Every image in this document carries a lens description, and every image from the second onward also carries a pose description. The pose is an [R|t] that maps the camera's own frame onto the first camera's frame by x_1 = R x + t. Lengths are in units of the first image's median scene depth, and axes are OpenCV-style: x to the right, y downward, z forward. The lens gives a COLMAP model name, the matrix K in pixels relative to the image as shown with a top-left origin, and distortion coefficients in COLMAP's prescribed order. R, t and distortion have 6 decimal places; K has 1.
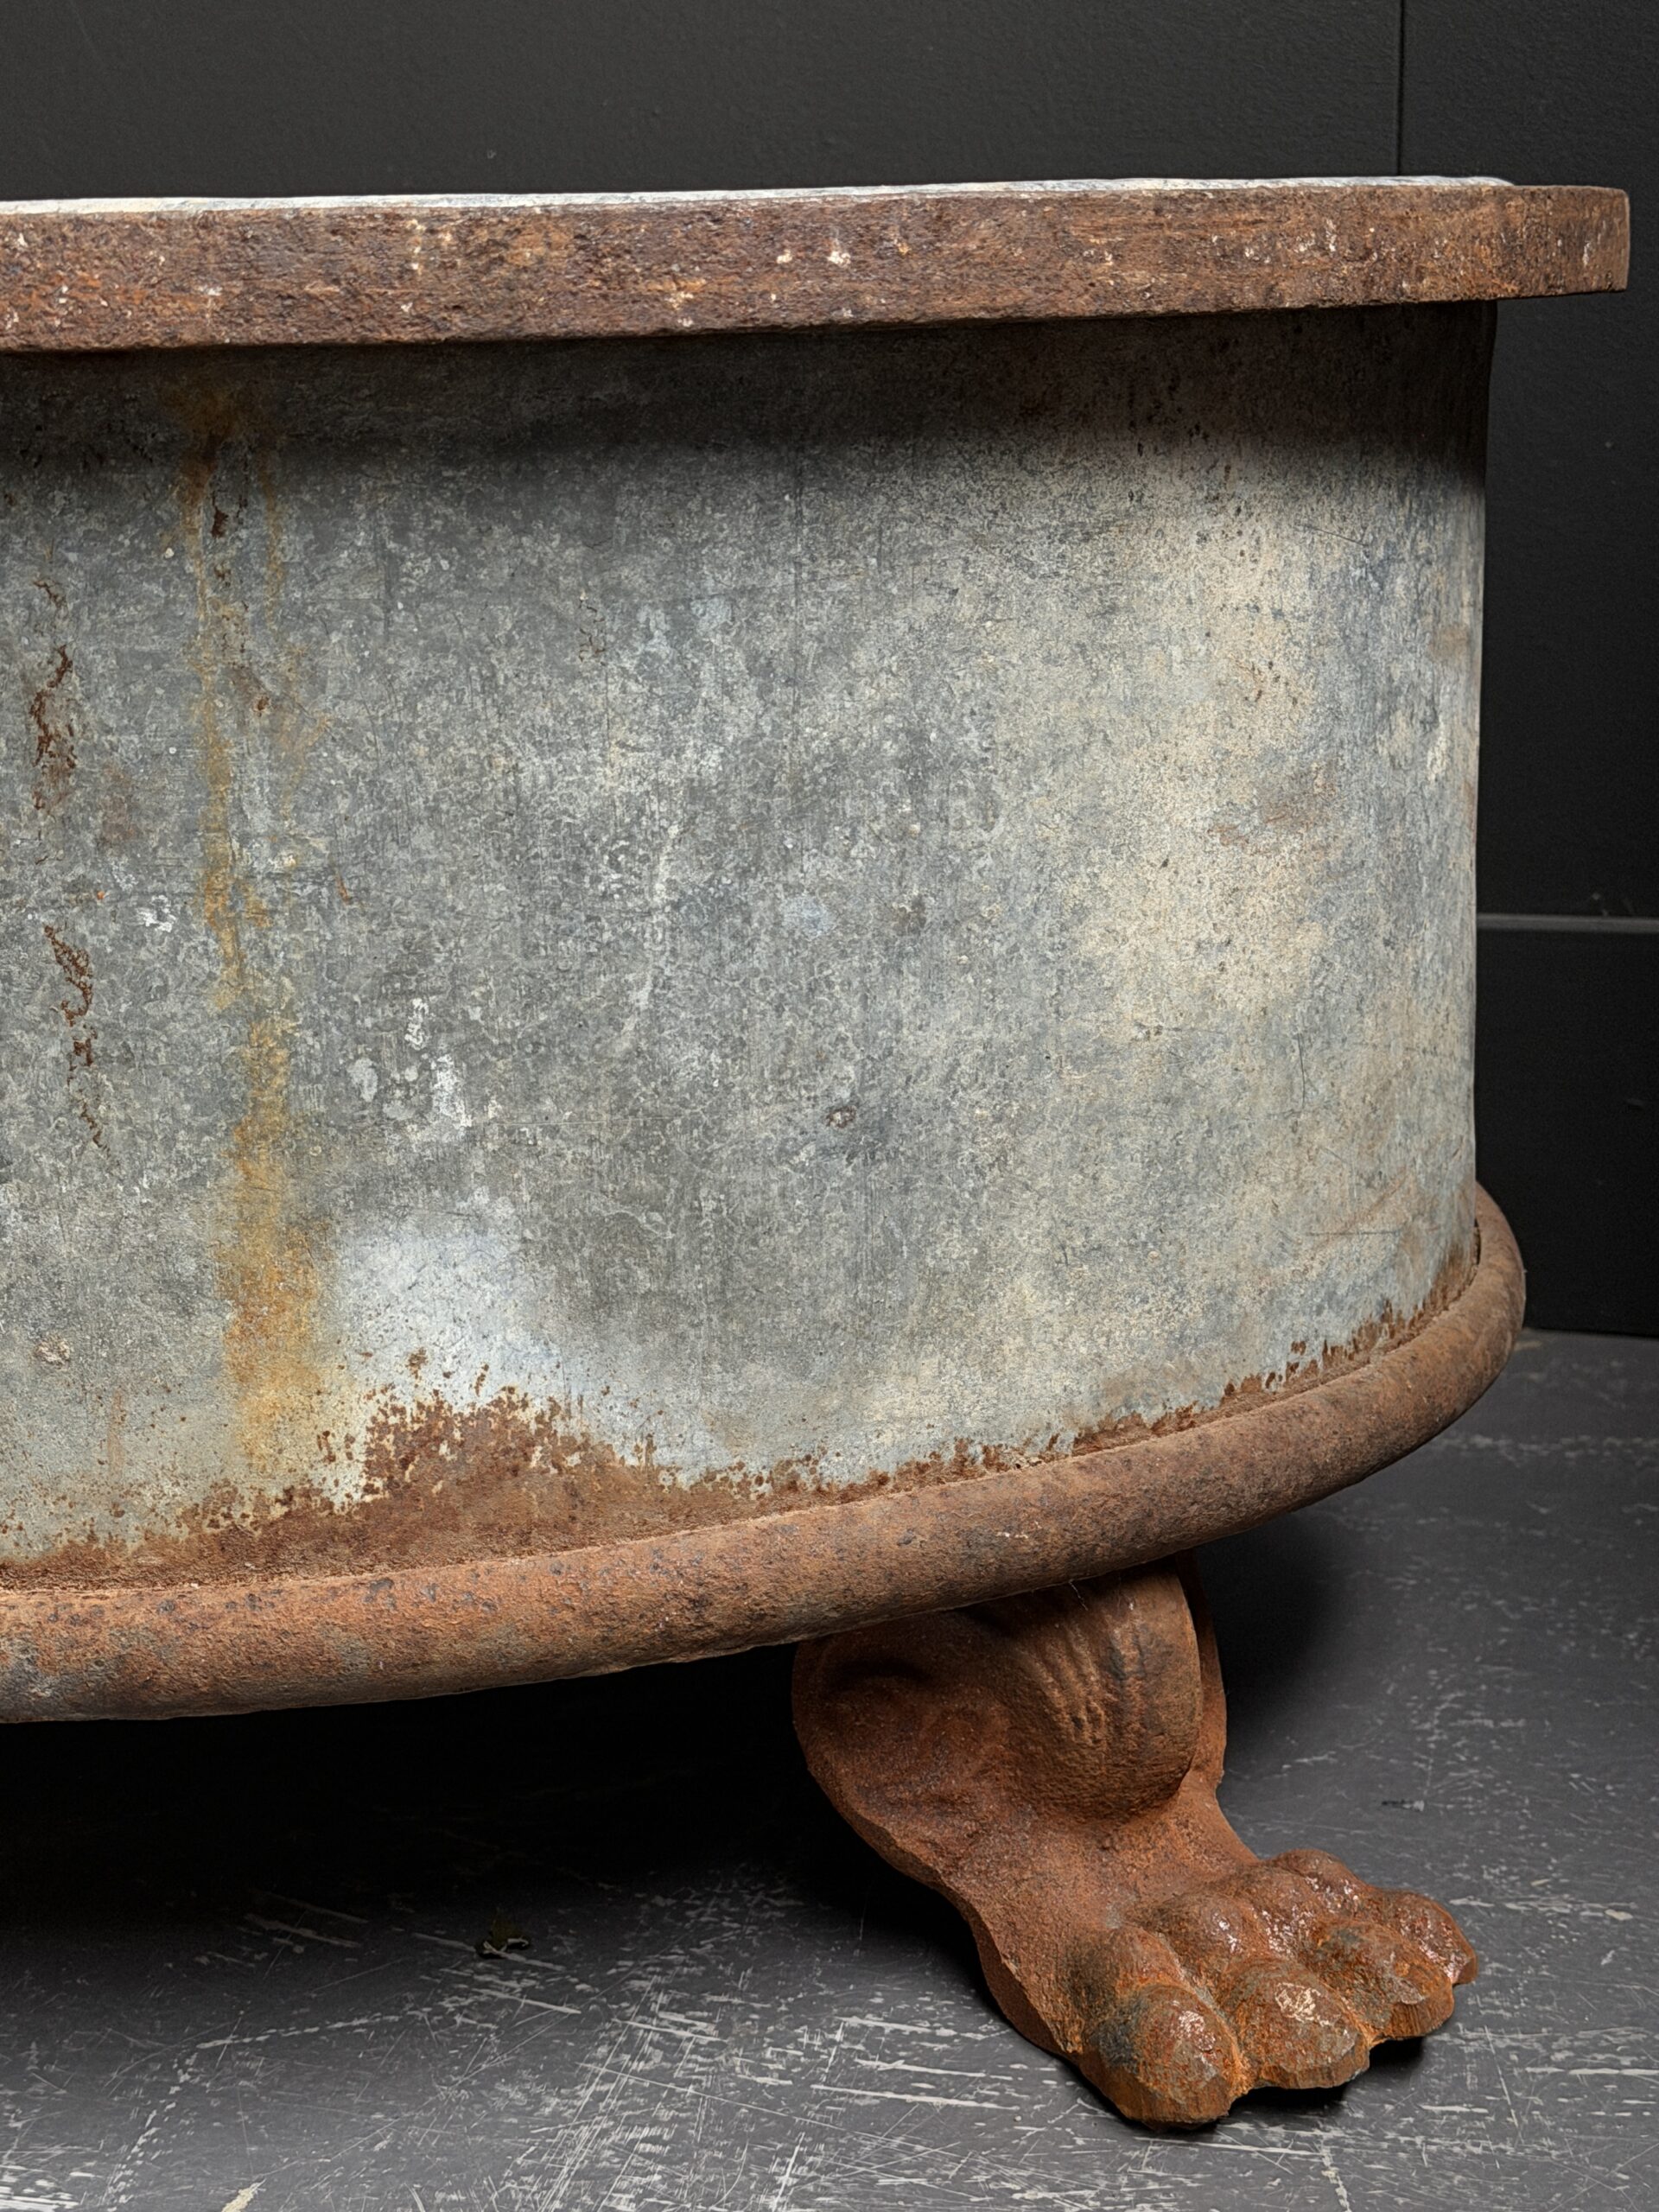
lens RADIAL K [[3821.7, 0, 815.3], [0, 3821.7, 1136.9], [0, 0, 1]] dist [0.143772, 0.000000]
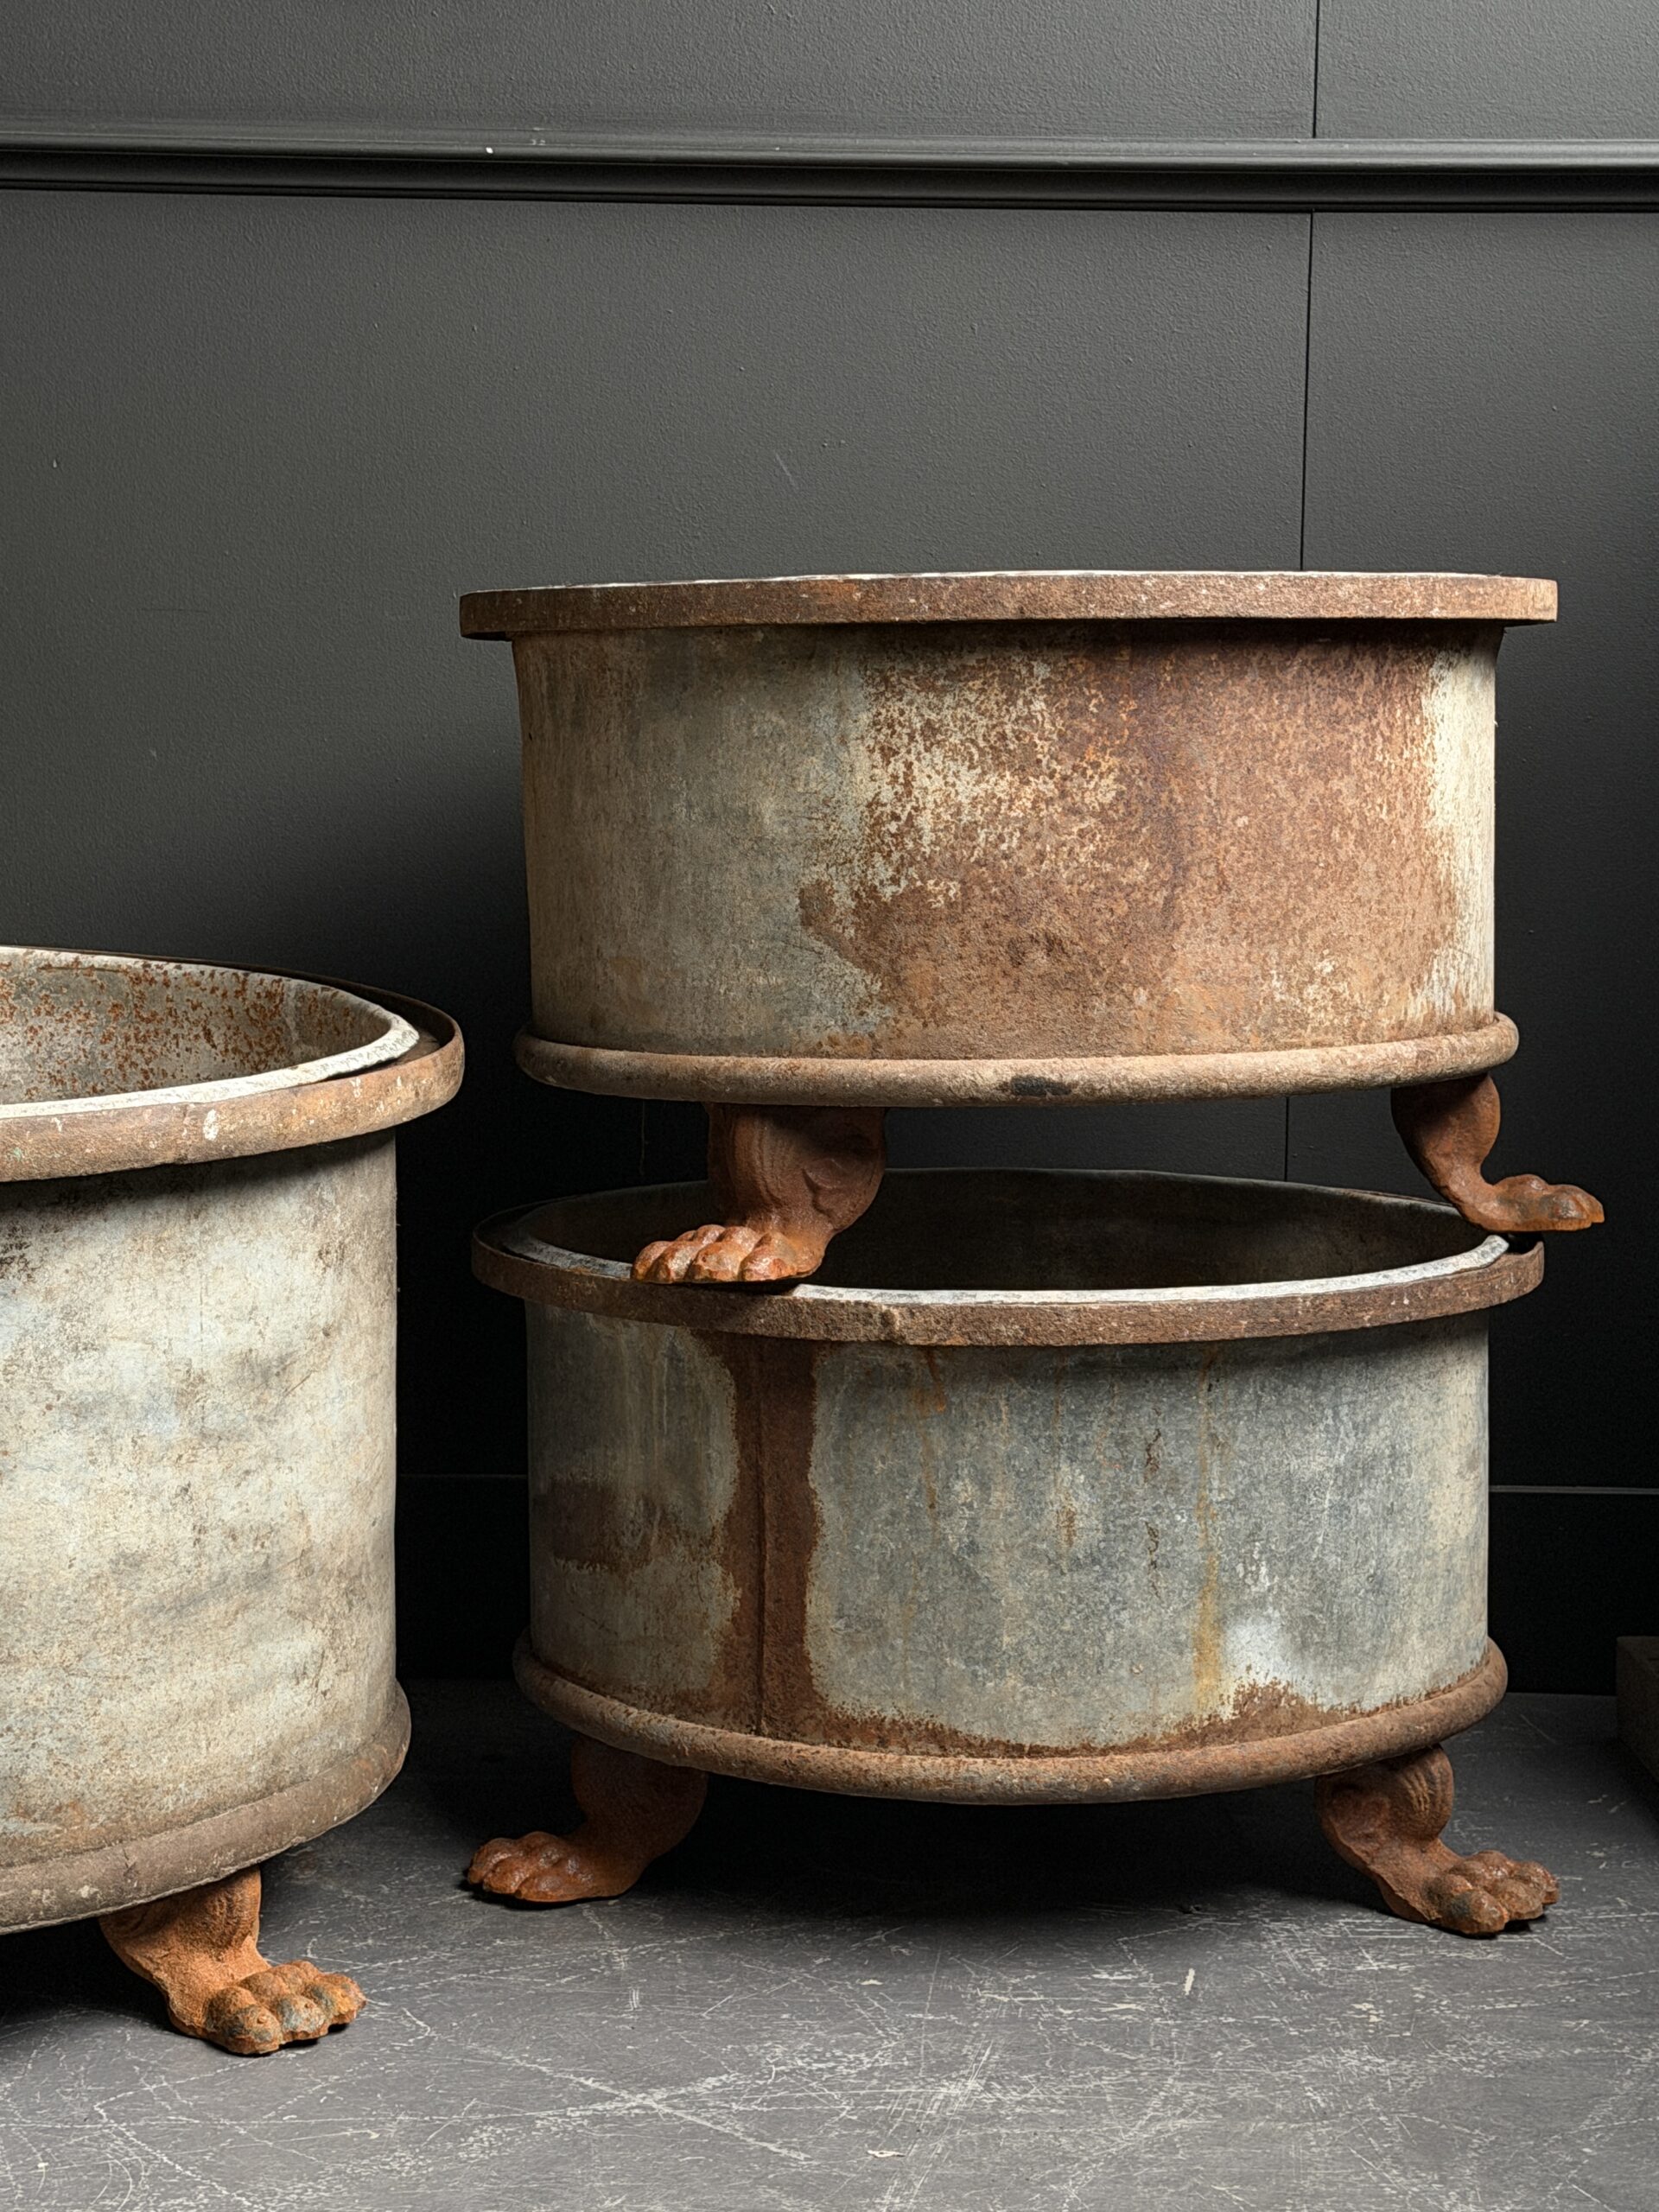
lens RADIAL K [[4256.8, 0, 810.3], [0, 4256.8, 1124.0], [0, 0, 1]] dist [0.121701, 0.000000]
pose [[0.959000, -0.002692, 0.283392, -1.300248], [0.037166, 0.992513, -0.116343, 0.013024], [-0.280957, 0.122105, 0.951921, -1.973618]]
